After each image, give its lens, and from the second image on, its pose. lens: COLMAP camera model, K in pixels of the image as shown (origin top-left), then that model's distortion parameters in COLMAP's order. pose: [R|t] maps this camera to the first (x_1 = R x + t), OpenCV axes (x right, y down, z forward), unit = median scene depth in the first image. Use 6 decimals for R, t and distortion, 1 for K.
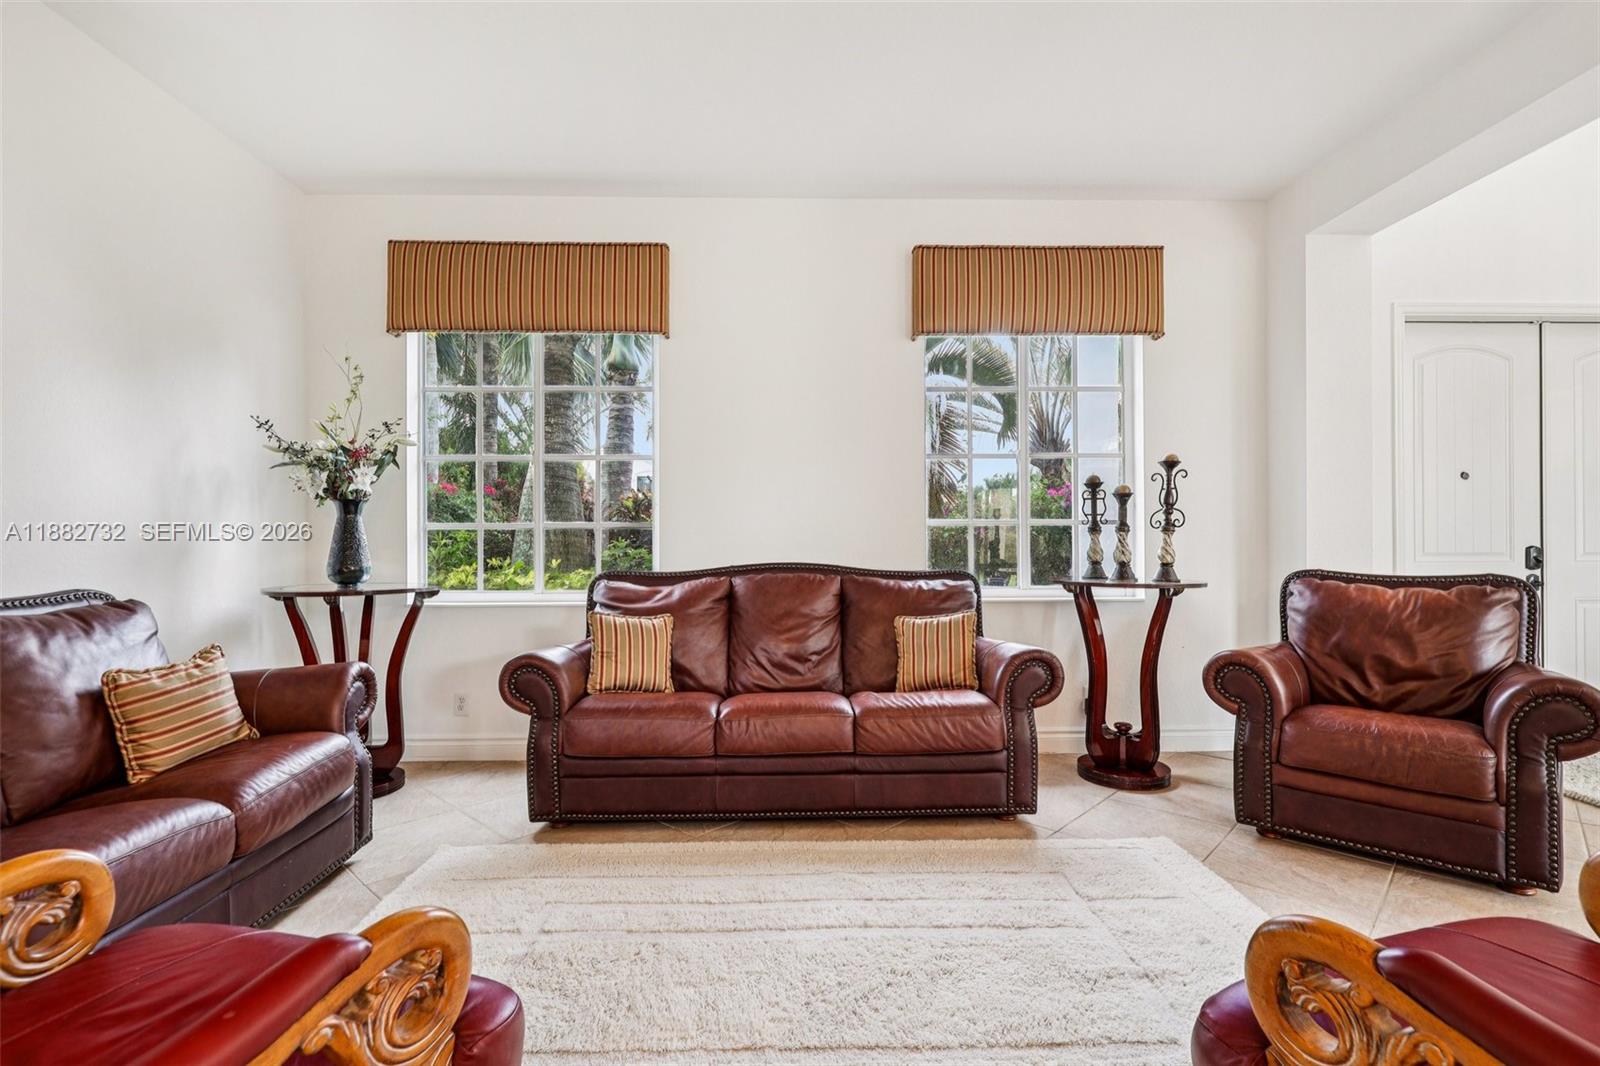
lens RADIAL K [[750.0, 0, 800.0], [0, 750.0, 533.0], [0, 0, 1]] dist [-0.002245, 0.000593]
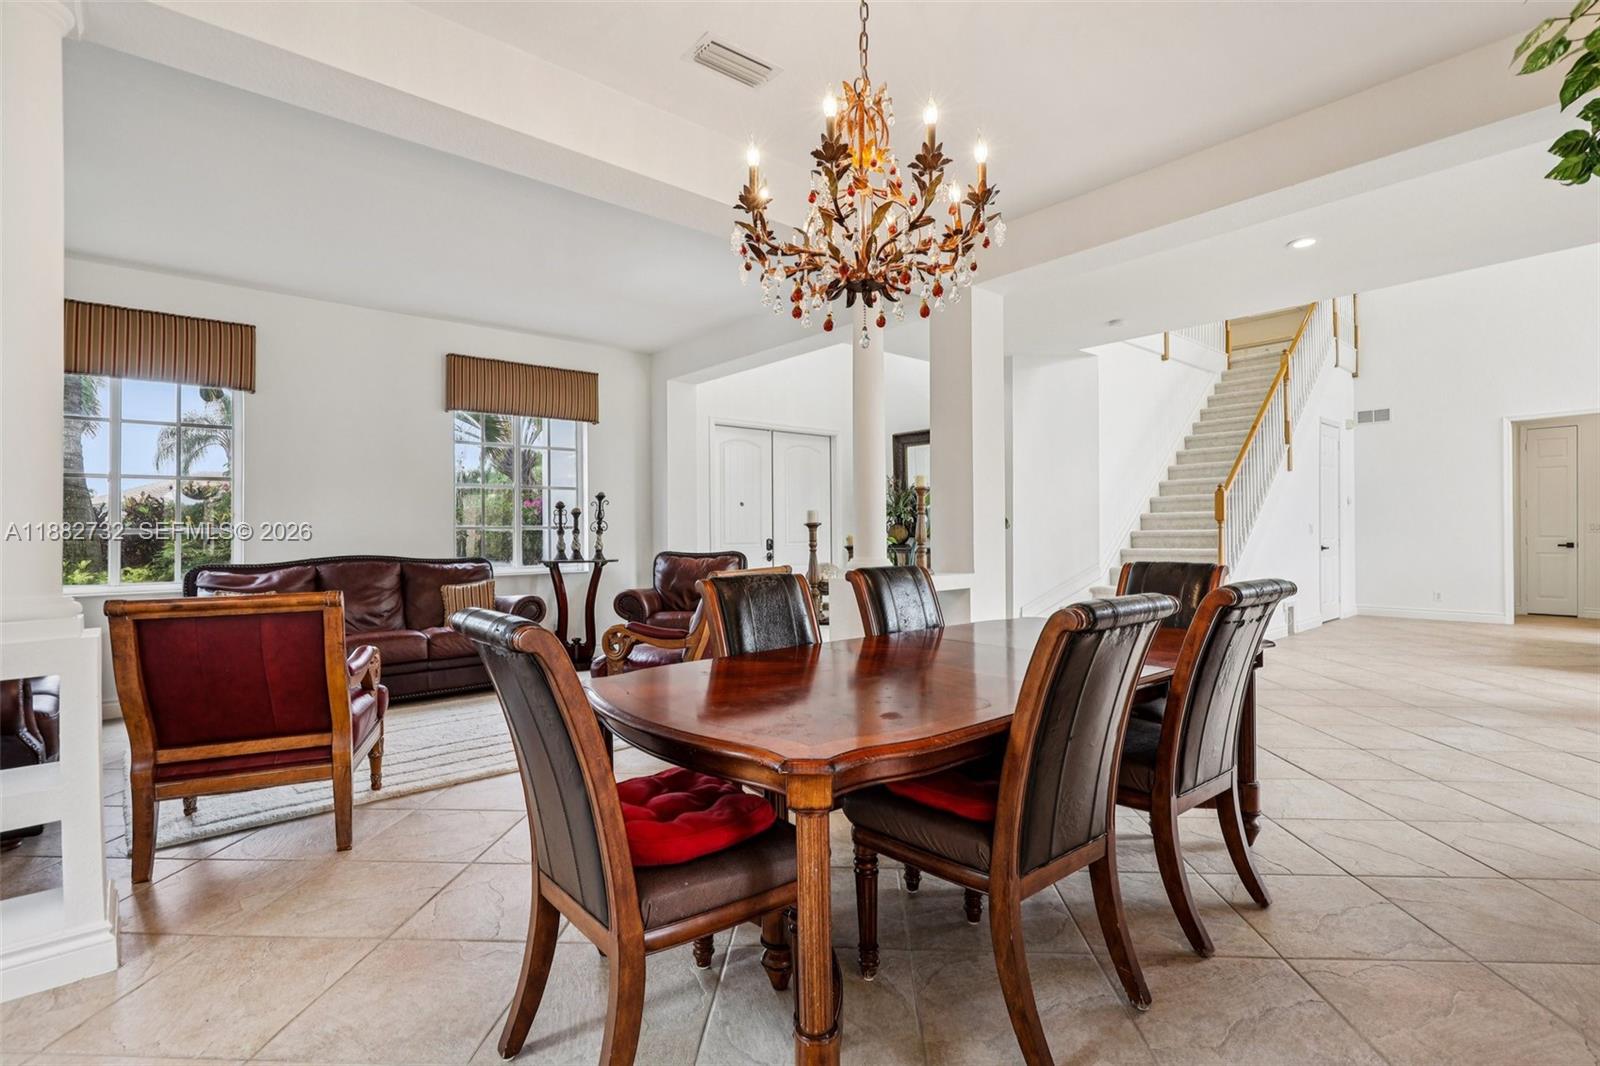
lens RADIAL K [[740.2, 0, 822.0], [0, 740.2, 522.0], [0, 0, 1]] dist [-0.001234, -0.000029]
pose [[0.751578, 0.004172, 0.659631, -0.310405], [0.006263, 0.999890, -0.013461, -0.000982], [-0.659614, 0.014248, 0.751469, -0.754660]]
